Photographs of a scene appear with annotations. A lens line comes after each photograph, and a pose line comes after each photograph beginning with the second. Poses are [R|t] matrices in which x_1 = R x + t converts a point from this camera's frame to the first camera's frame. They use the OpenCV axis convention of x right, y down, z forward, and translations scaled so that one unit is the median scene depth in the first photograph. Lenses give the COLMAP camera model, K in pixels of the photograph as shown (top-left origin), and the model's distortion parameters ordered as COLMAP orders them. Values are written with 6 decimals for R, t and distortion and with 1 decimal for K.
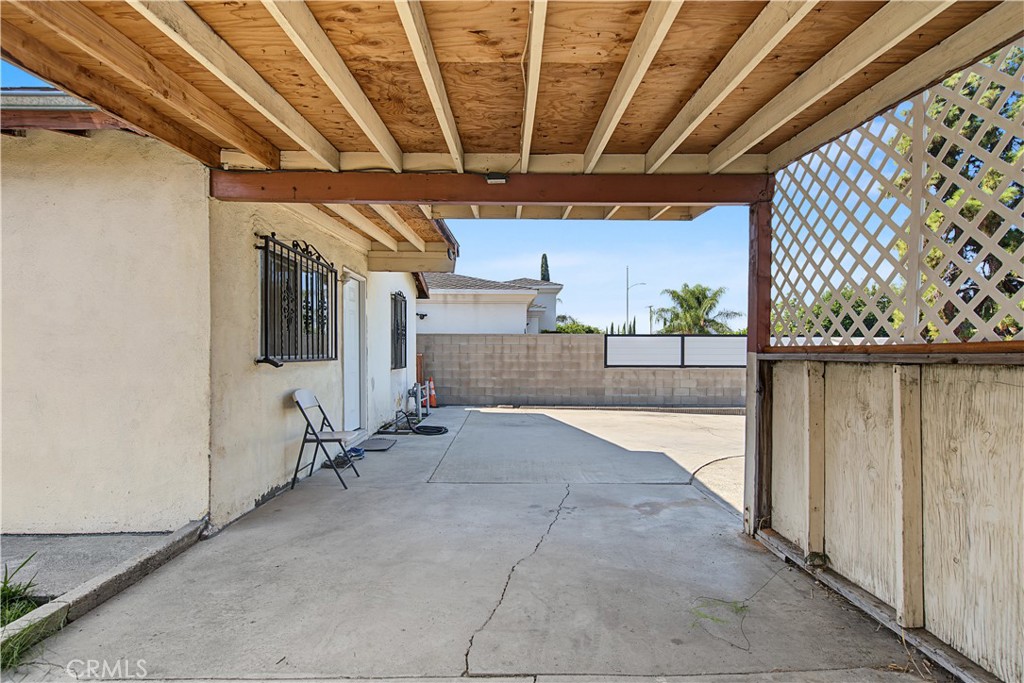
lens RADIAL K [[456.6, 0, 512.0], [0, 456.6, 341.5], [0, 0, 1]] dist [-0.001276, 0.000769]
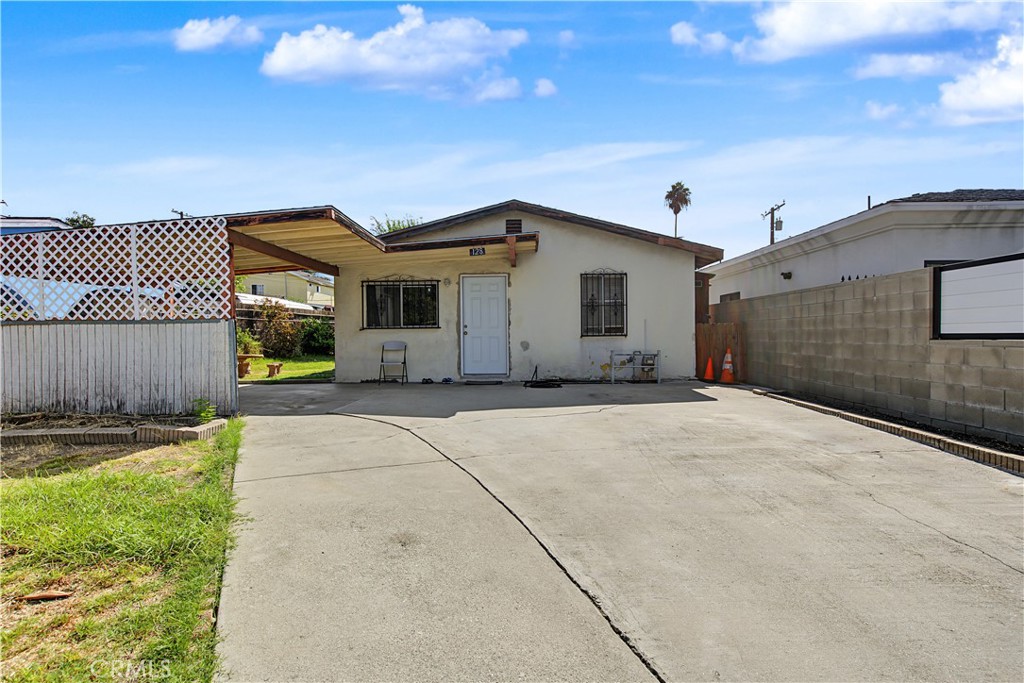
lens RADIAL K [[468.4, 0, 512.0], [0, 468.4, 341.5], [0, 0, 1]] dist [-0.003447, 0.000548]
pose [[-0.029990, 0.009013, -0.999510, 0.693197], [0.016167, 0.999833, 0.008531, 0.048509], [0.999419, -0.015903, -0.030131, 0.587242]]
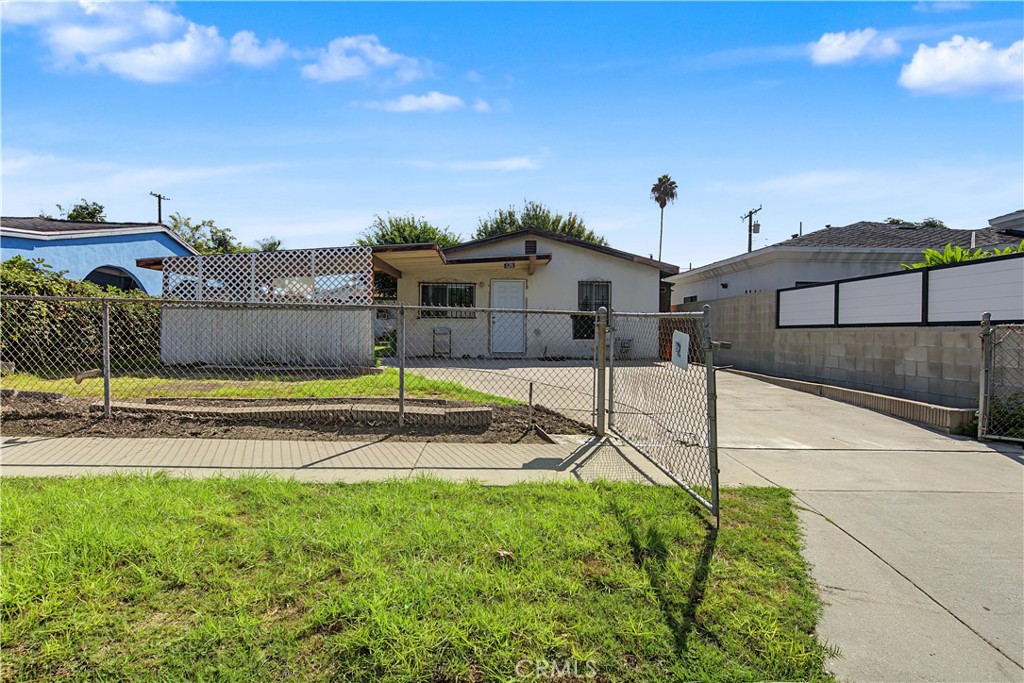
lens RADIAL K [[530.6, 0, 512.0], [0, 530.6, 341.5], [0, 0, 1]] dist [0.003942, 0.000463]
pose [[0.029331, 0.014179, -0.999469, 1.181807], [-0.003039, 0.999896, 0.014096, 0.068677], [0.999565, 0.002623, 0.029371, 0.479480]]
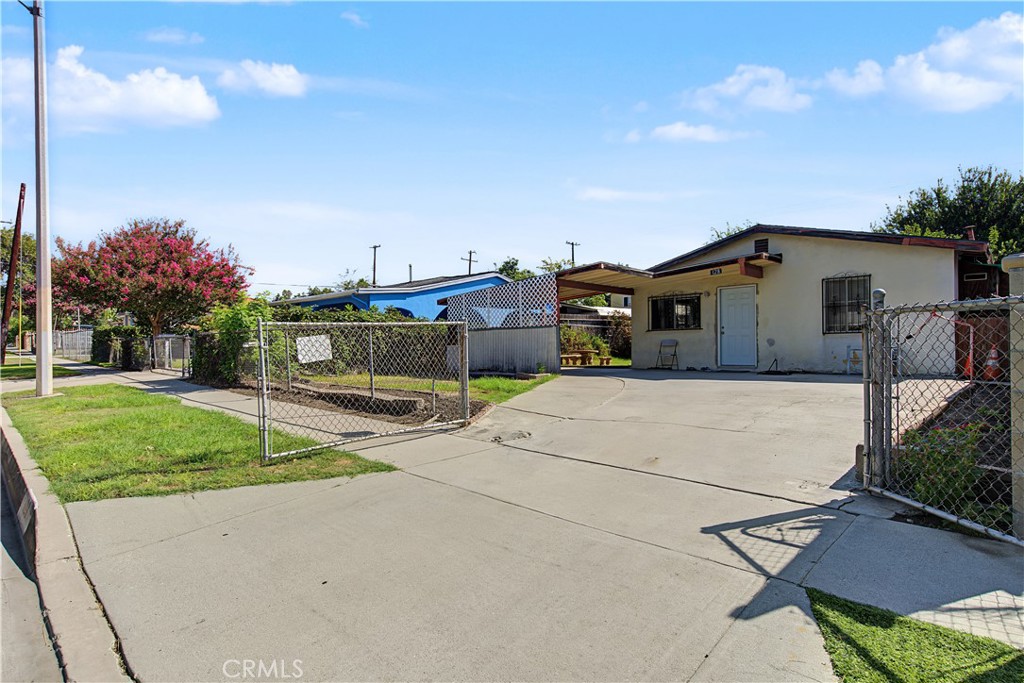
lens RADIAL K [[522.1, 0, 512.0], [0, 522.1, 341.5], [0, 0, 1]] dist [0.003733, -0.000041]
pose [[-0.704821, -0.008782, -0.709330, 1.065810], [0.008704, 0.999741, -0.021025, 0.082010], [0.709331, -0.020993, -0.704562, 1.001568]]
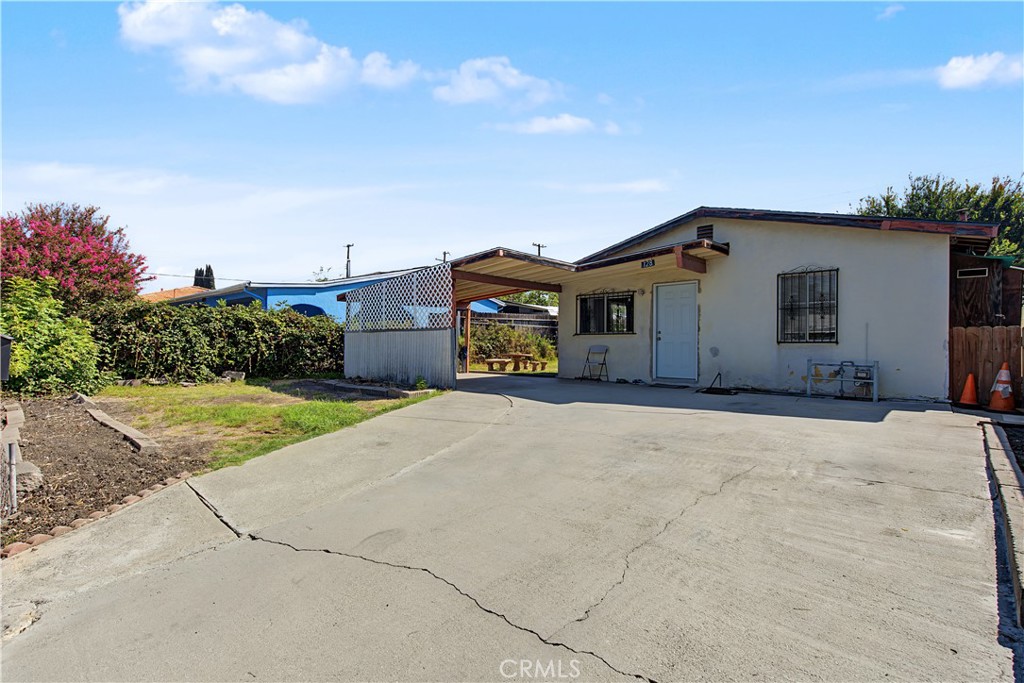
lens RADIAL K [[468.4, 0, 512.0], [0, 468.4, 341.5], [0, 0, 1]] dist [-0.003447, 0.000548]
pose [[-0.686652, -0.011043, -0.726902, 0.700066], [-0.003041, 0.999920, -0.012318, 0.057001], [0.726980, -0.006247, -0.686631, 0.906205]]
